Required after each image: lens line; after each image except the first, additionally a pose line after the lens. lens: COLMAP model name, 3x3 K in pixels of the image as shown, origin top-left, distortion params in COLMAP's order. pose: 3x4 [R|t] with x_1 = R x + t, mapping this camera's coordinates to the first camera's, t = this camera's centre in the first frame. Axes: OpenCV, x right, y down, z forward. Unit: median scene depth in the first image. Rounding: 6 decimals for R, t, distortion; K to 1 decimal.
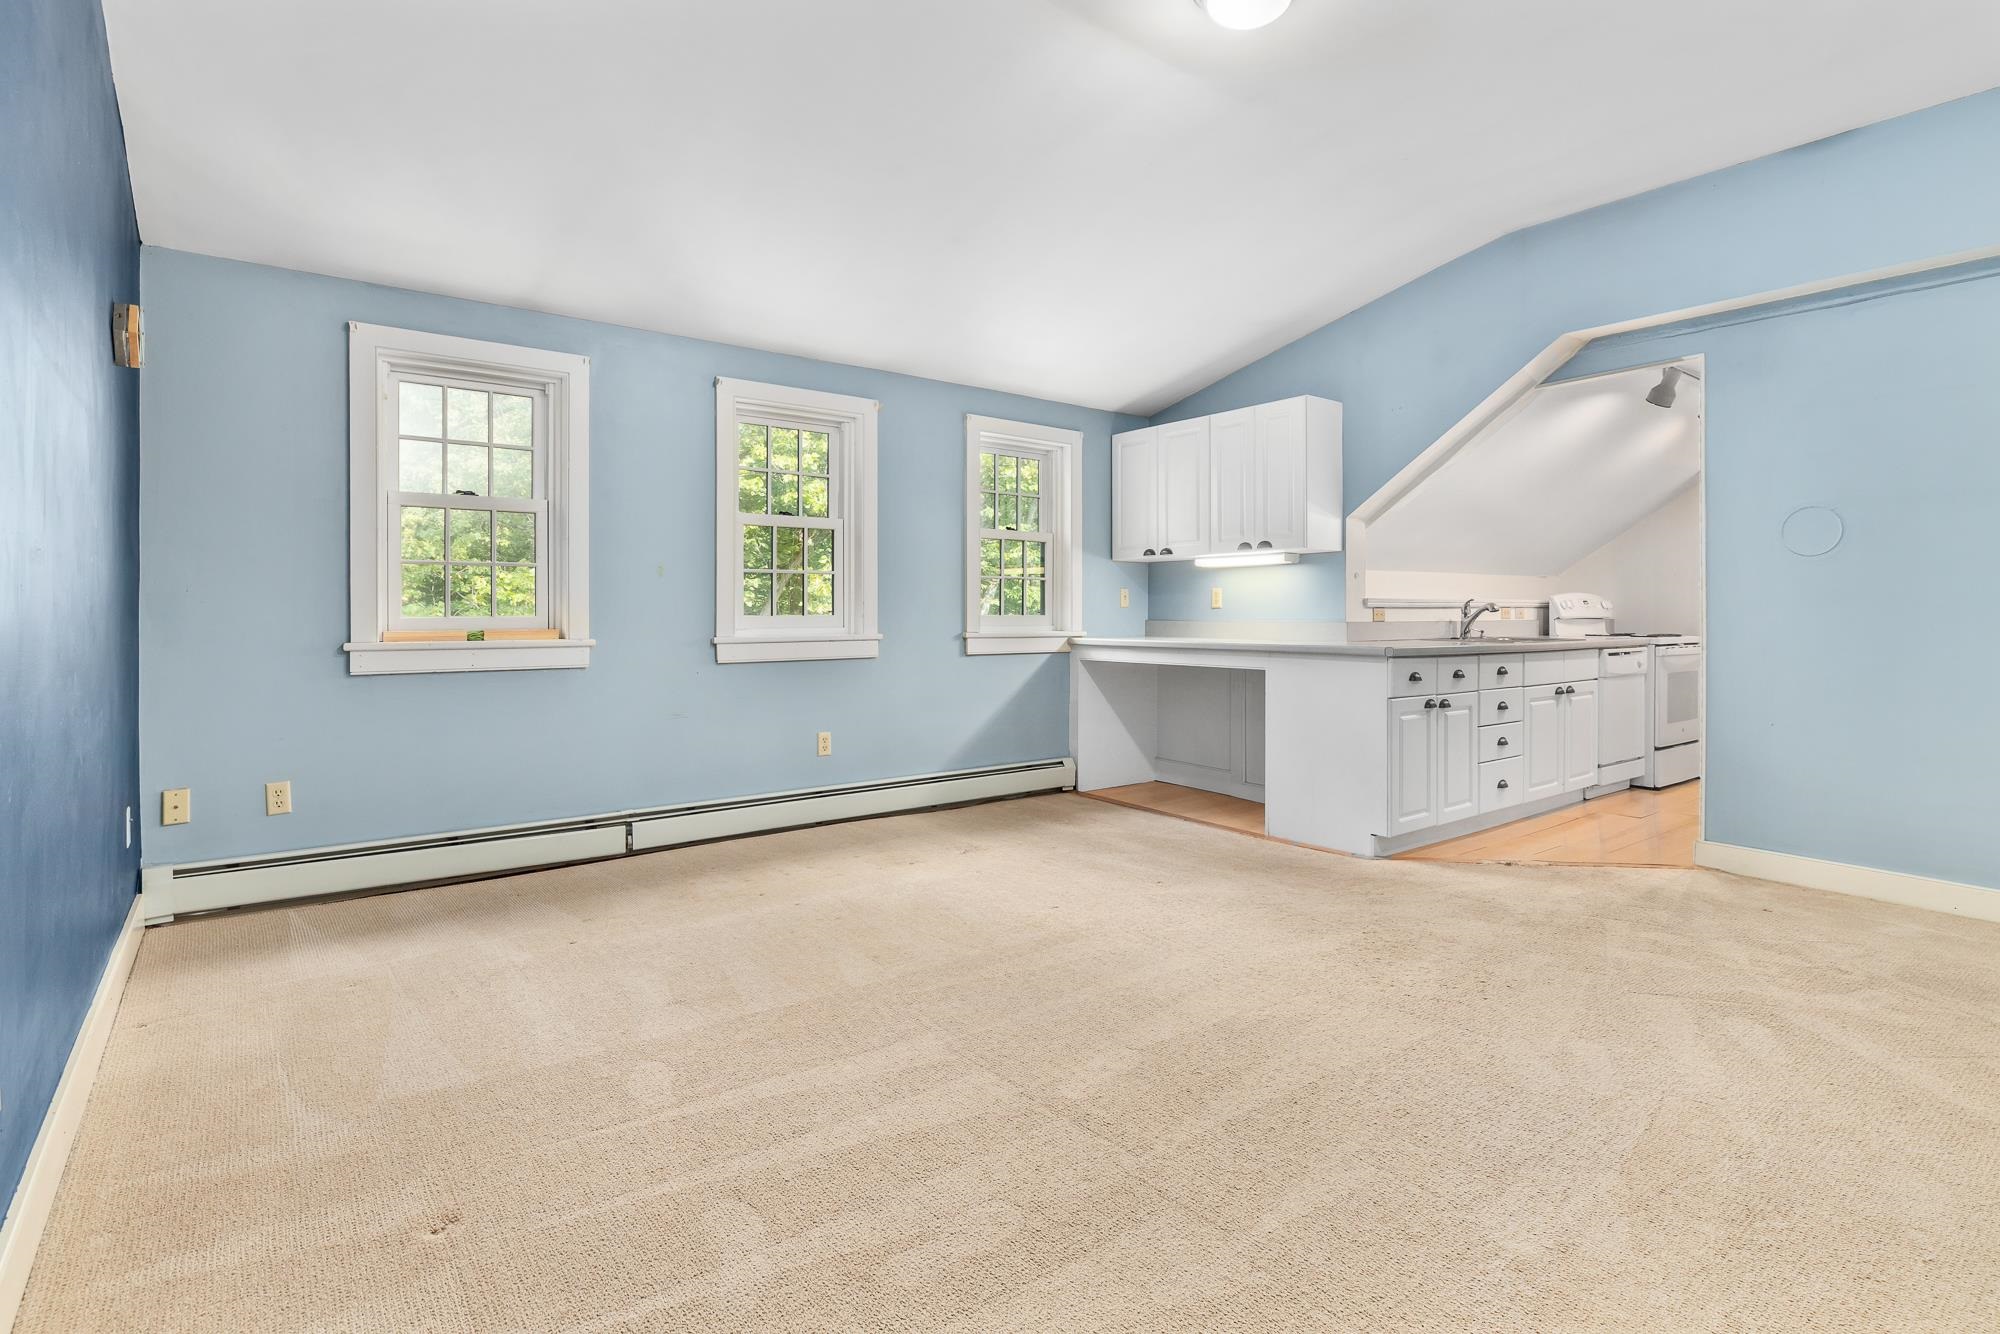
lens RADIAL K [[979.2, 0, 1009.3], [0, 979.2, 624.6], [0, 0, 1]] dist [-0.001019, -0.000281]
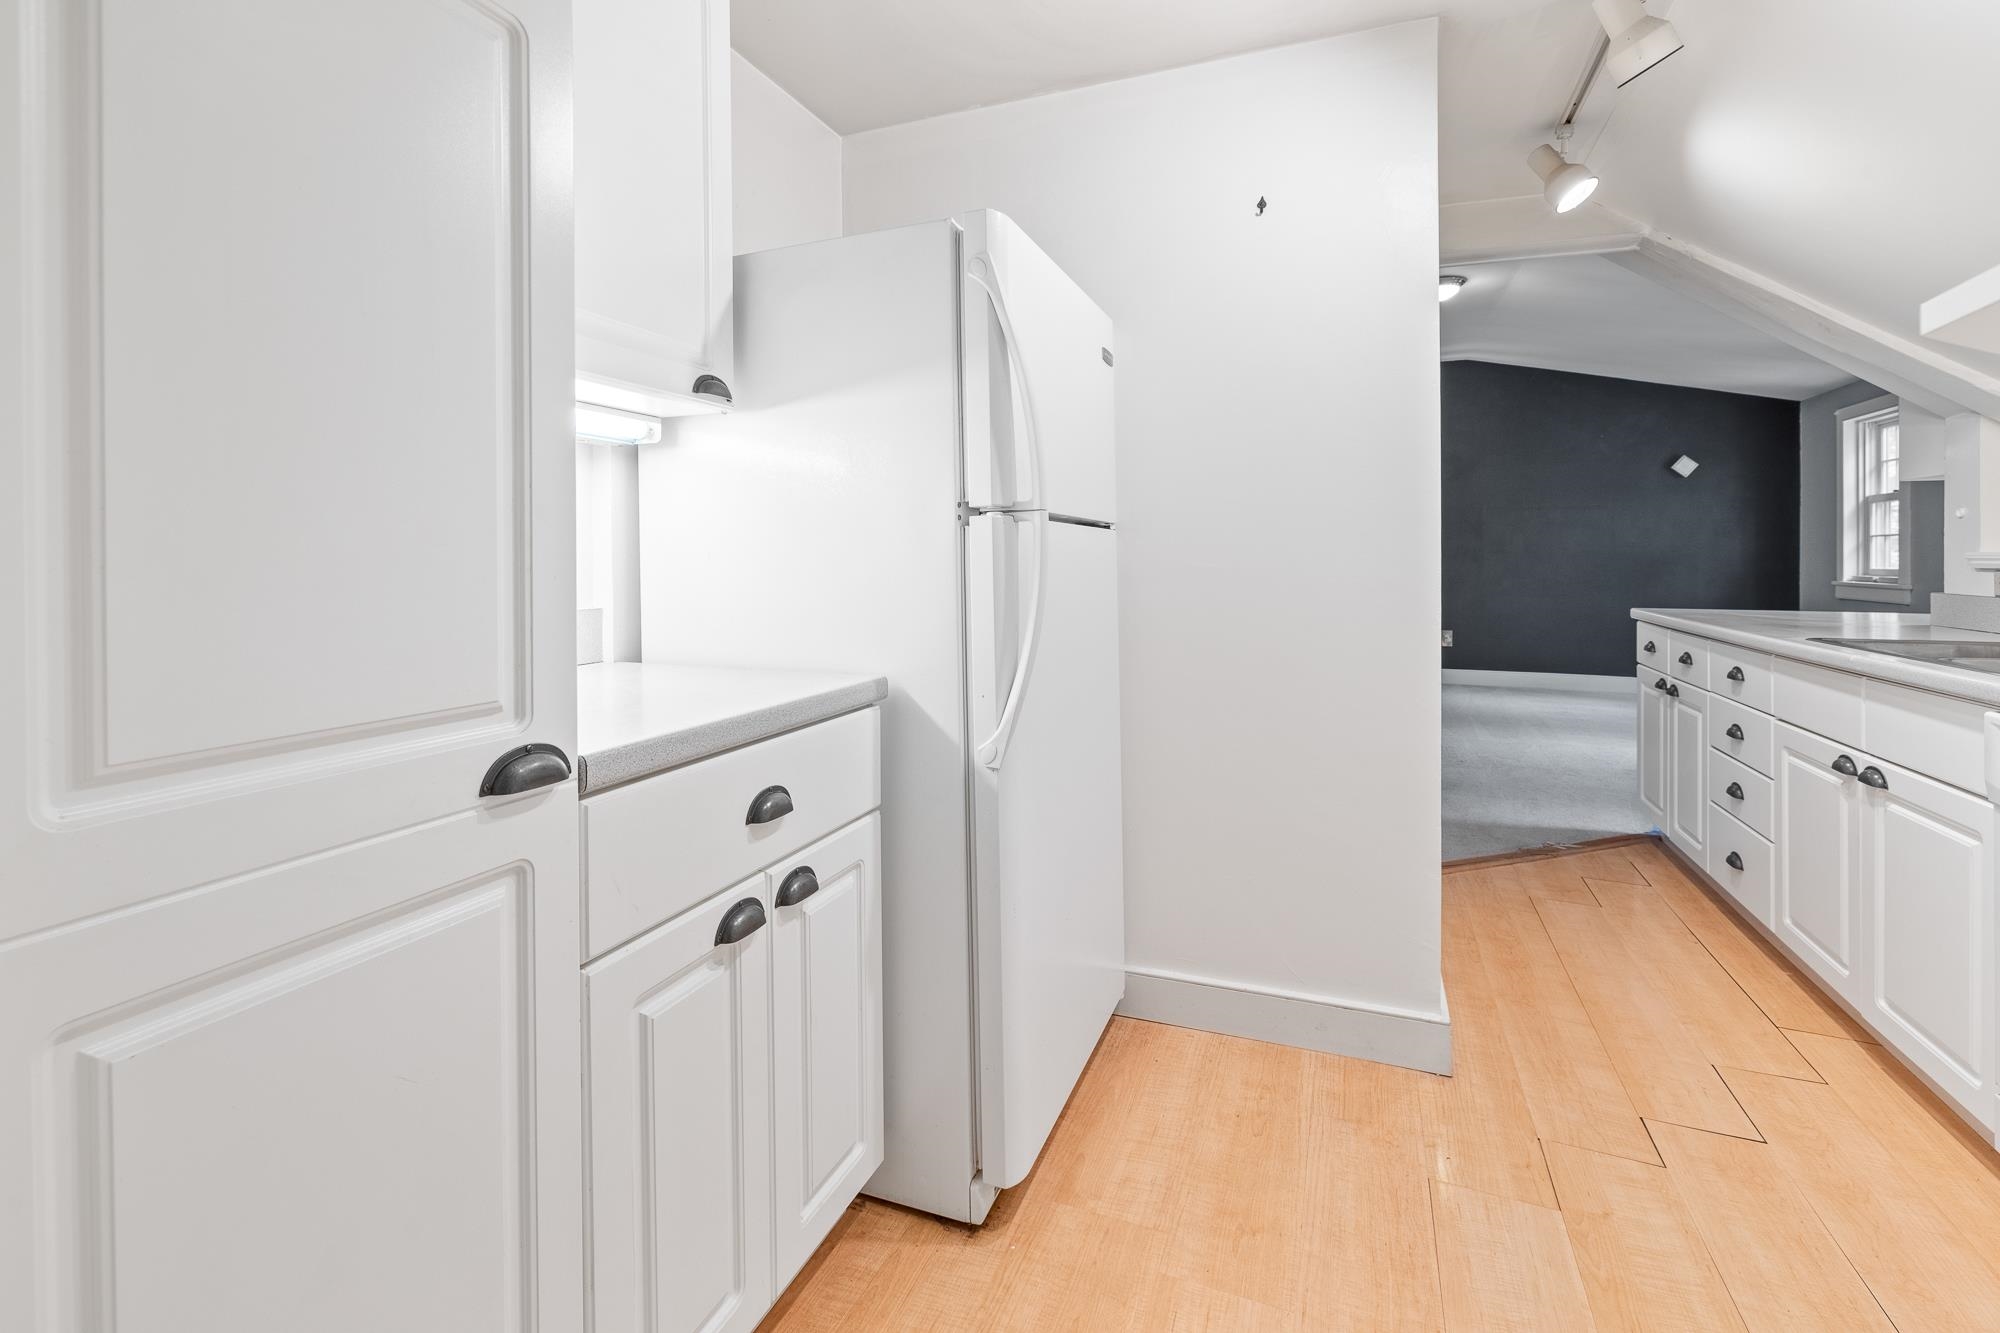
lens RADIAL K [[883.4, 0, 1010.3], [0, 883.4, 555.0], [0, 0, 1]] dist [-0.001810, -0.000492]
pose [[-0.864104, -0.000742, -0.503313, 1.012432], [-0.006443, 0.999933, 0.009587, -0.024663], [0.503272, 0.011527, -0.864051, 1.080183]]
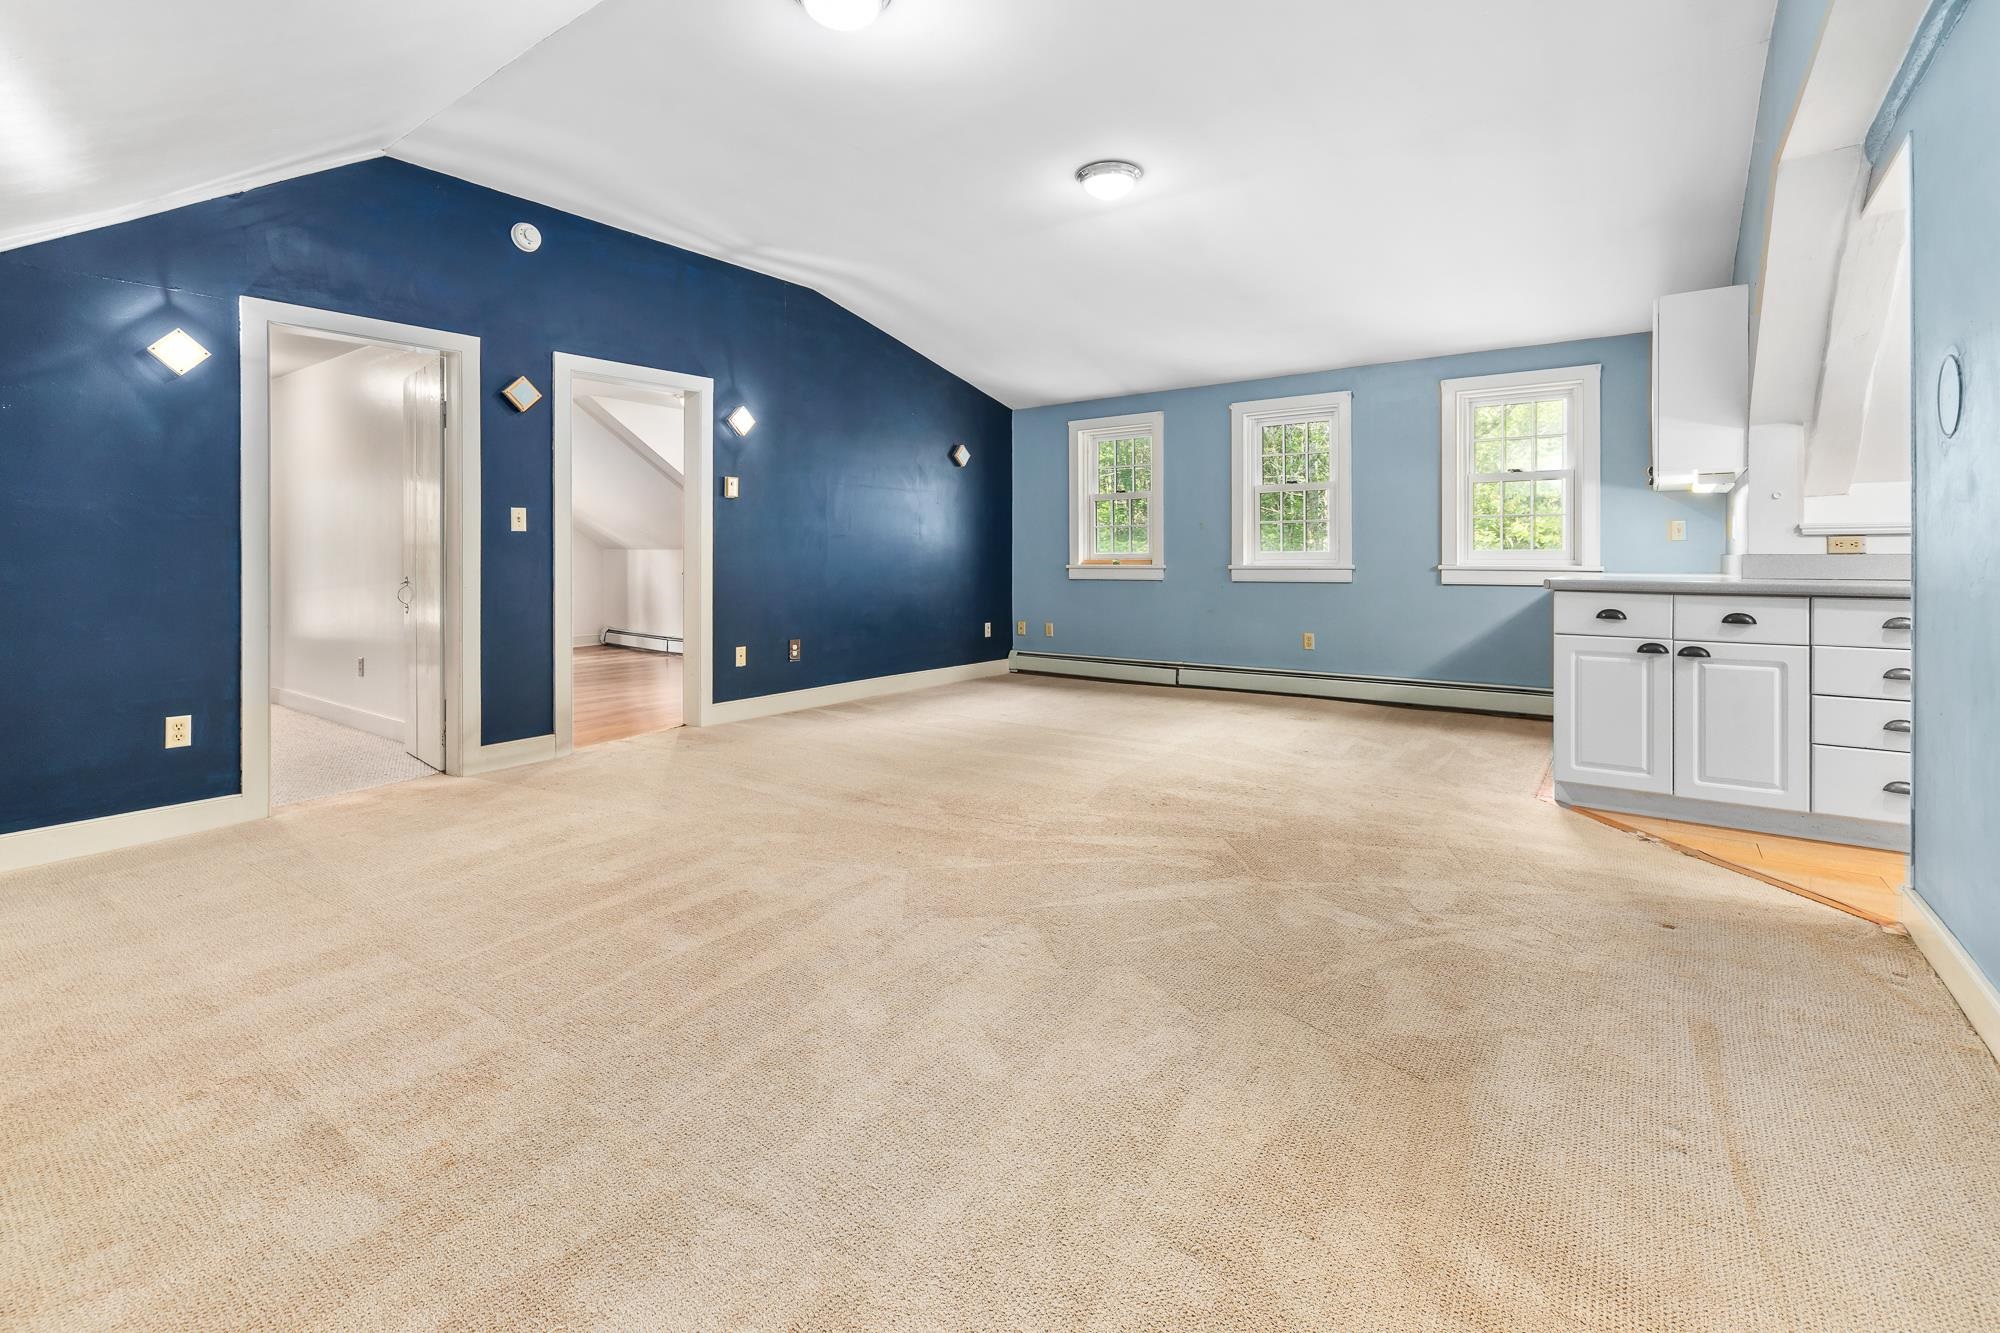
lens RADIAL K [[883.4, 0, 1010.3], [0, 883.4, 555.0], [0, 0, 1]] dist [-0.001810, -0.000492]
pose [[0.280056, -0.004196, -0.959975, 0.805888], [-0.007832, 0.999947, -0.006655, 0.006987], [0.959952, 0.009382, 0.280008, 0.193066]]
